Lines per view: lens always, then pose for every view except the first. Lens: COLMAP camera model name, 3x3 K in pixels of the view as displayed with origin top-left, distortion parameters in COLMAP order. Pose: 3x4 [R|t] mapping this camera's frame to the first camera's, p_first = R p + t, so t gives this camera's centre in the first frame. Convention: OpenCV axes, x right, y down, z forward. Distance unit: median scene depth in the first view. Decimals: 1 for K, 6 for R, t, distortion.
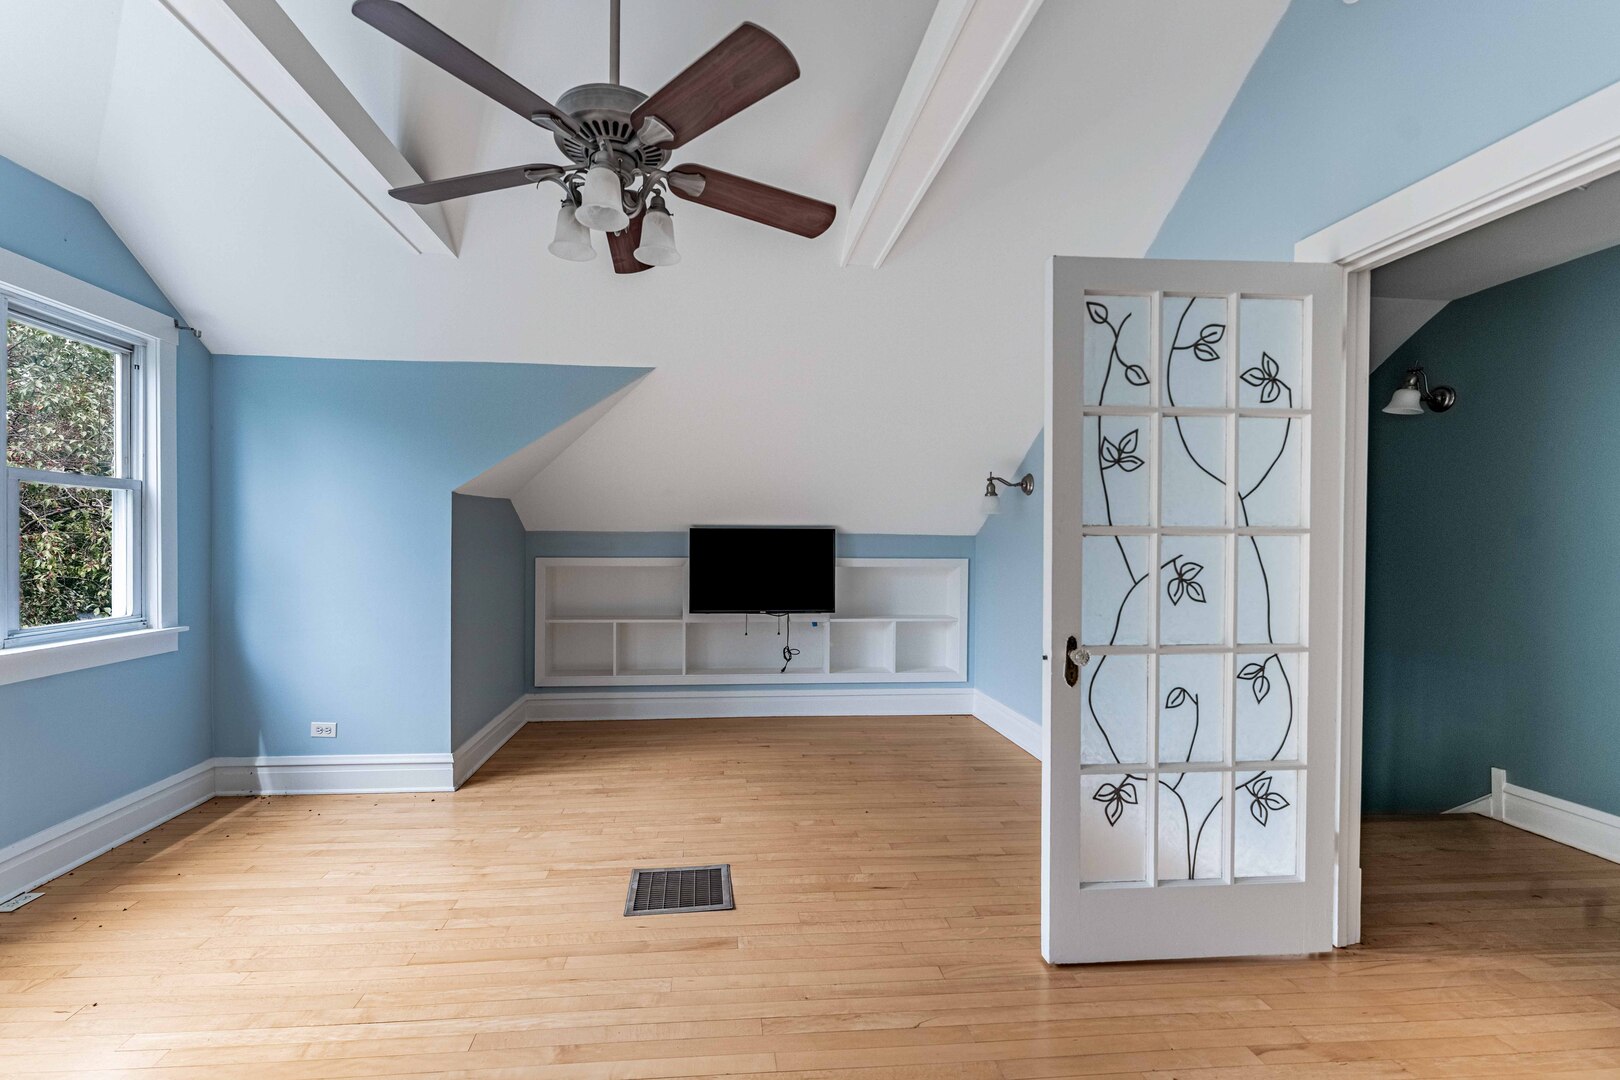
lens RADIAL K [[667.6, 0, 776.5], [0, 667.6, 544.0], [0, 0, 1]] dist [0.000540, -0.001931]
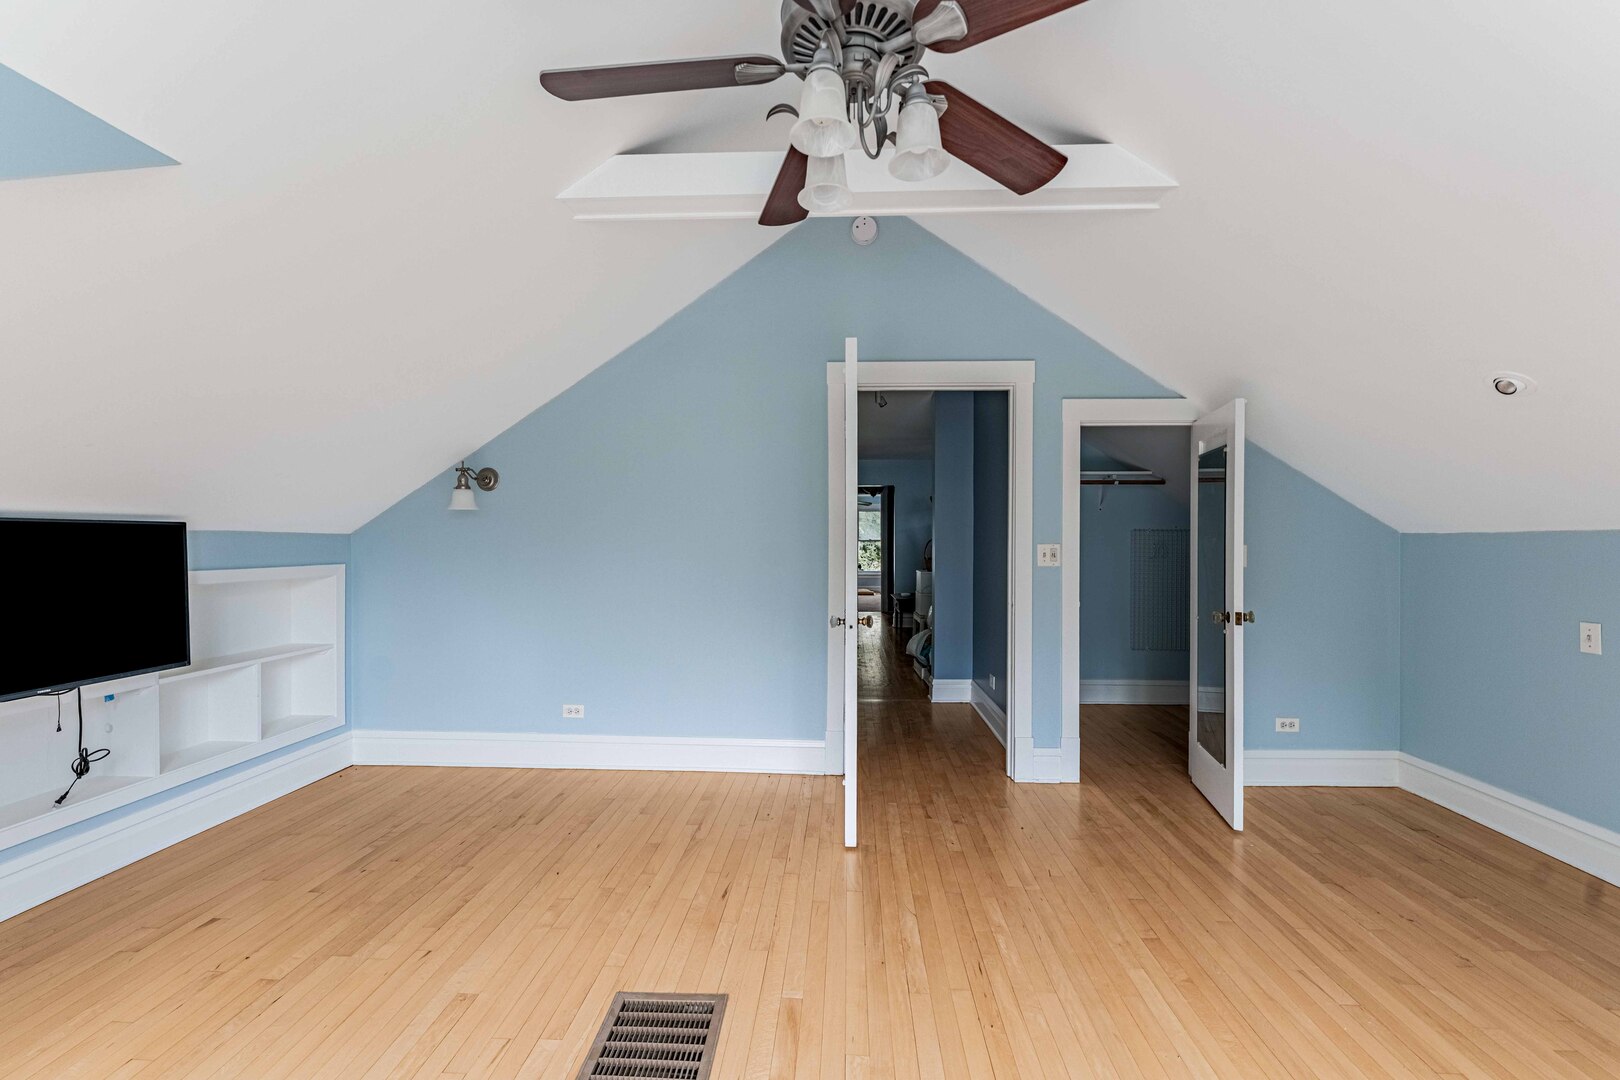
lens RADIAL K [[667.6, 0, 811.6], [0, 667.6, 542.0], [0, 0, 1]] dist [0.000540, -0.001931]
pose [[0.147771, -0.012201, 0.988946, -0.601367], [0.004848, 0.999921, 0.011612, -0.014275], [-0.989010, 0.003079, 0.147819, 0.545134]]
